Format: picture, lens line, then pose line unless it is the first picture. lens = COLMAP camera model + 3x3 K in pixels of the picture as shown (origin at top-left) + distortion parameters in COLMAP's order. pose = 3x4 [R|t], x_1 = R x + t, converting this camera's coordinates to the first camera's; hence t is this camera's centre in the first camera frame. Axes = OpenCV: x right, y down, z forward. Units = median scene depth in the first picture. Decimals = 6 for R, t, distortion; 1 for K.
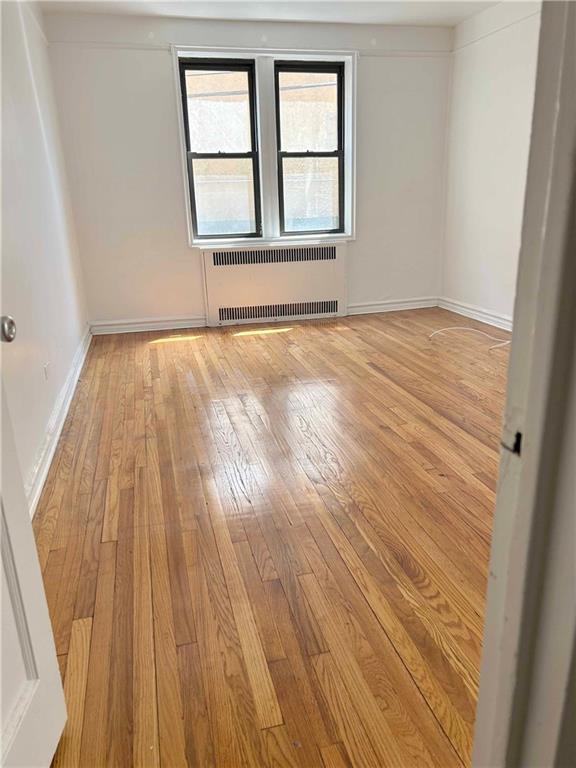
lens RADIAL K [[575.1, 0, 288.0], [0, 575.1, 384.0], [0, 0, 1]] dist [0.084891, -0.083587]
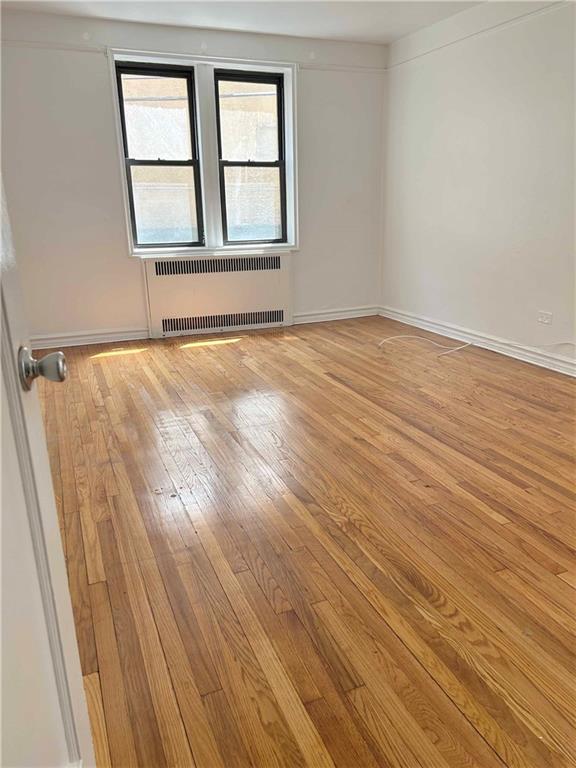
lens RADIAL K [[573.9, 0, 291.4], [0, 573.9, 380.5], [0, 0, 1]] dist [0.076963, -0.077073]
pose [[0.988857, -0.030833, 0.145642, -0.073426], [0.033076, 0.999368, -0.013003, -0.014279], [-0.145149, 0.017676, 0.989252, 0.025526]]
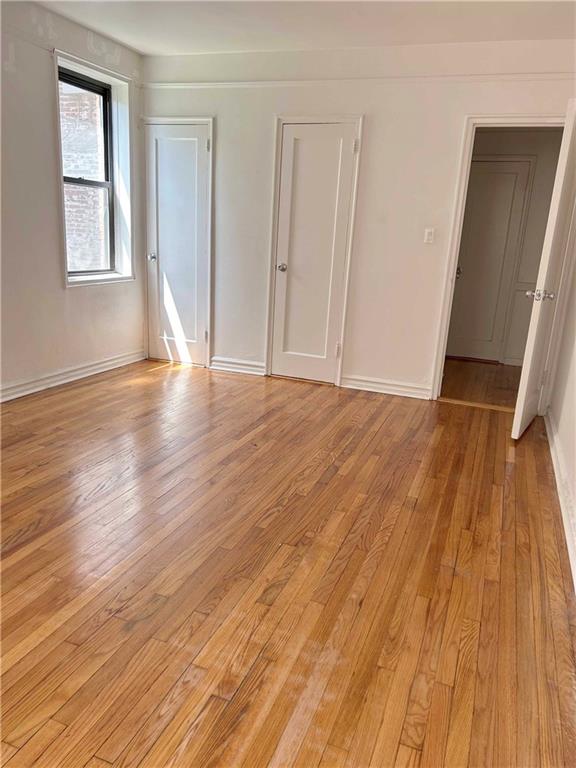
lens RADIAL K [[575.1, 0, 288.0], [0, 575.1, 384.0], [0, 0, 1]] dist [0.084891, -0.083587]
pose [[-0.819023, -0.162395, 0.550299, -0.366178], [0.146573, 0.868067, 0.474317, -0.419699], [-0.554723, 0.469136, -0.687164, 1.251239]]
